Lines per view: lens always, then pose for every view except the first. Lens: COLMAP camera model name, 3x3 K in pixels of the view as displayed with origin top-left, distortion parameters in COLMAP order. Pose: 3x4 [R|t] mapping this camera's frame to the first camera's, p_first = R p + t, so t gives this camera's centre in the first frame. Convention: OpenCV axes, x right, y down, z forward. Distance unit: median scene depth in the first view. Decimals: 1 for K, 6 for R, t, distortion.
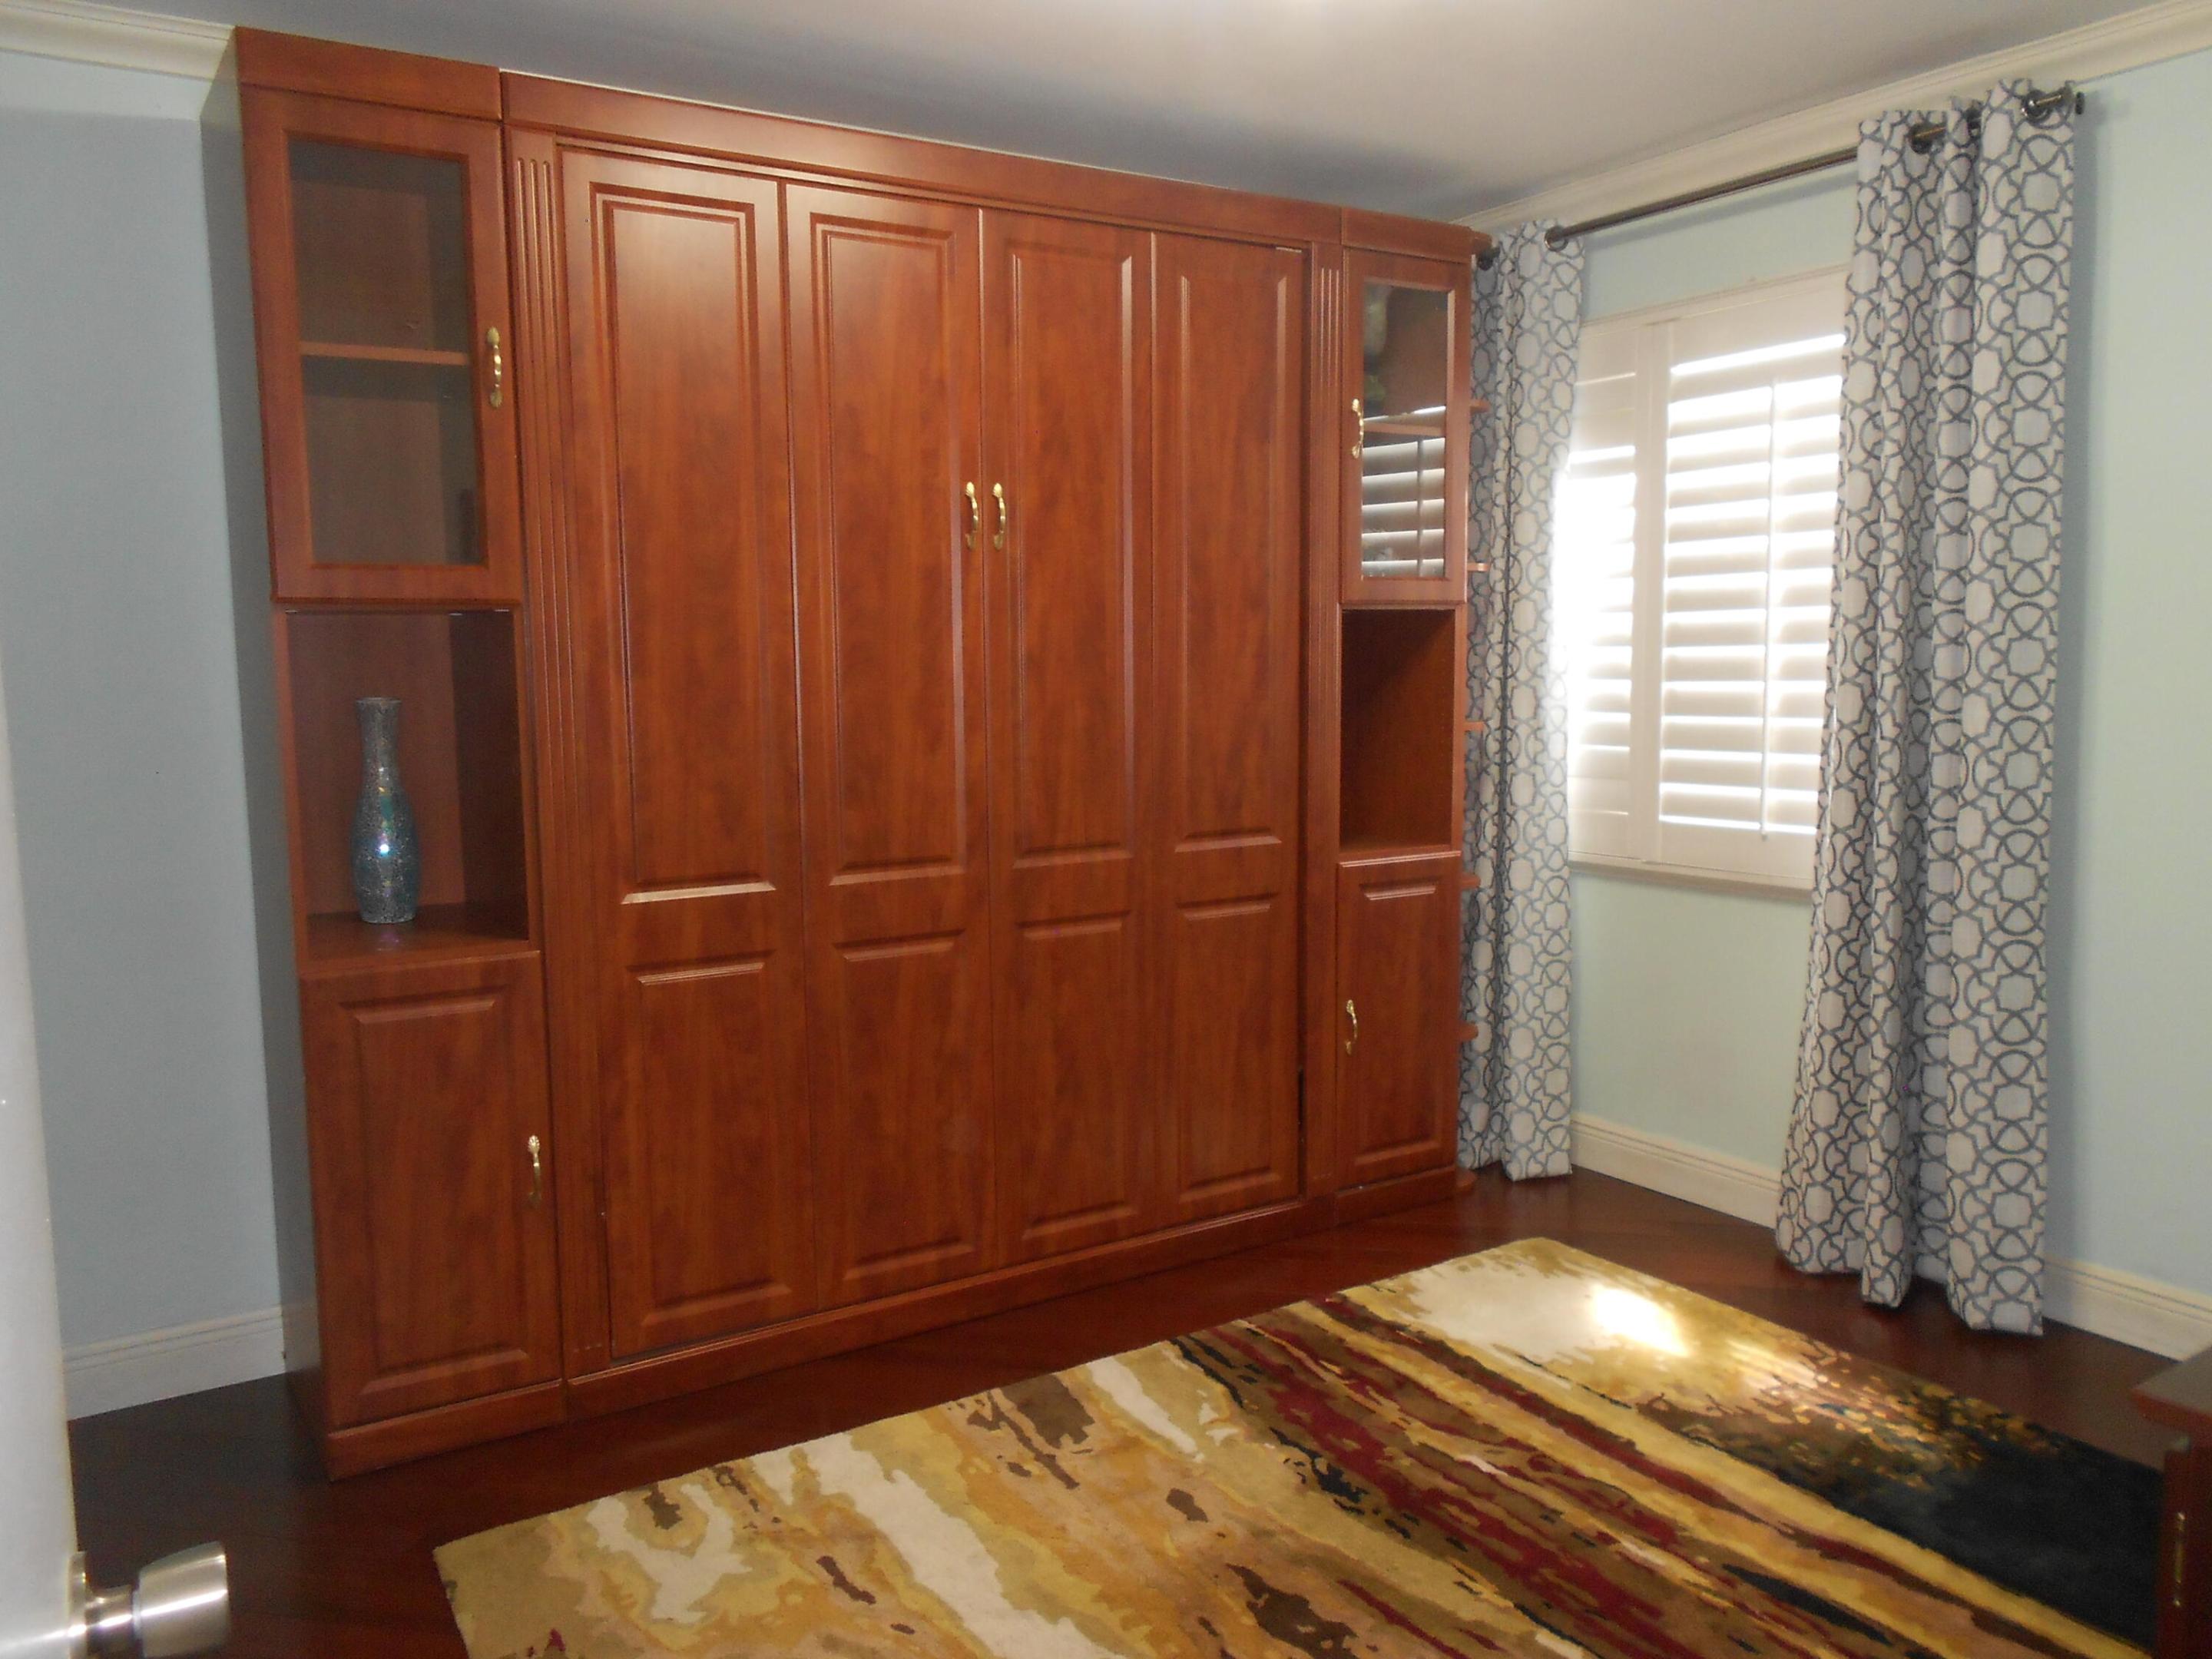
lens RADIAL K [[1688.5, 0, 1107.0], [0, 1688.5, 832.8], [0, 0, 1]] dist [-0.031082, 0.029796]
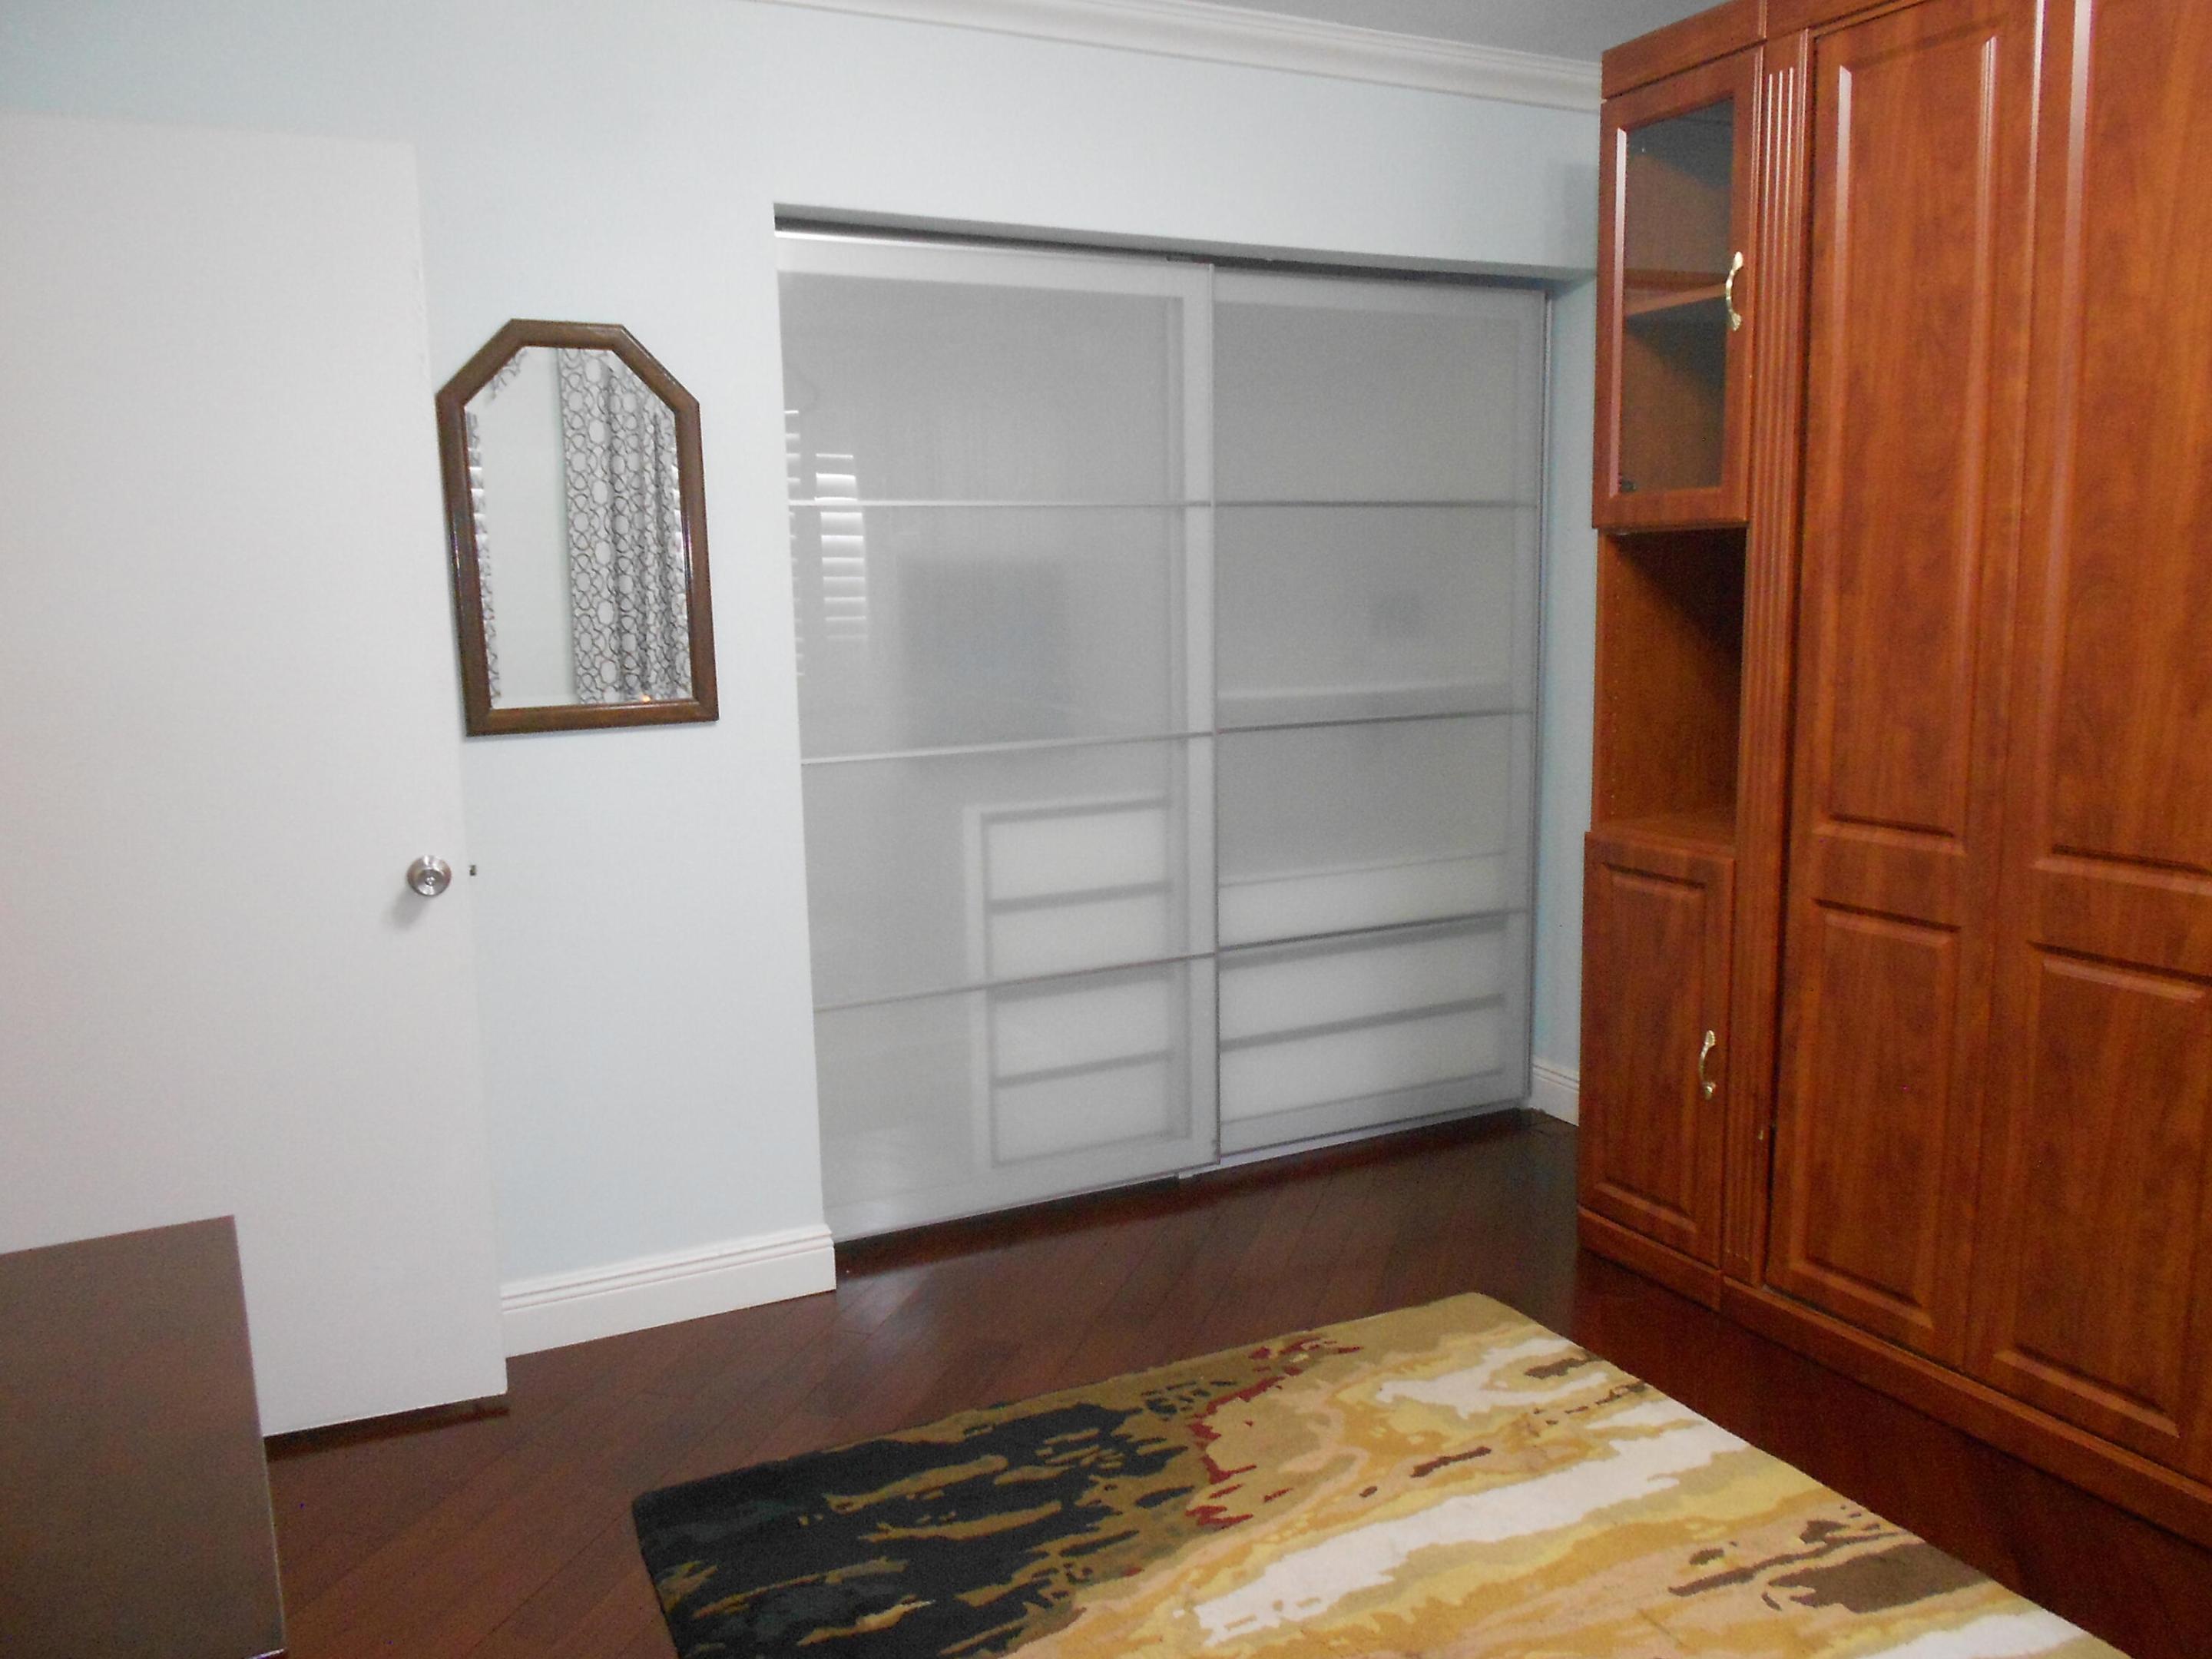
lens RADIAL K [[1688.5, 0, 1116.1], [0, 1688.5, 827.0], [0, 0, 1]] dist [-0.031082, 0.029796]
pose [[-0.102752, 0.162255, -0.981384, 0.691785], [-0.082889, 0.981778, 0.170998, -0.091943], [0.991247, 0.098917, -0.087430, 0.694305]]
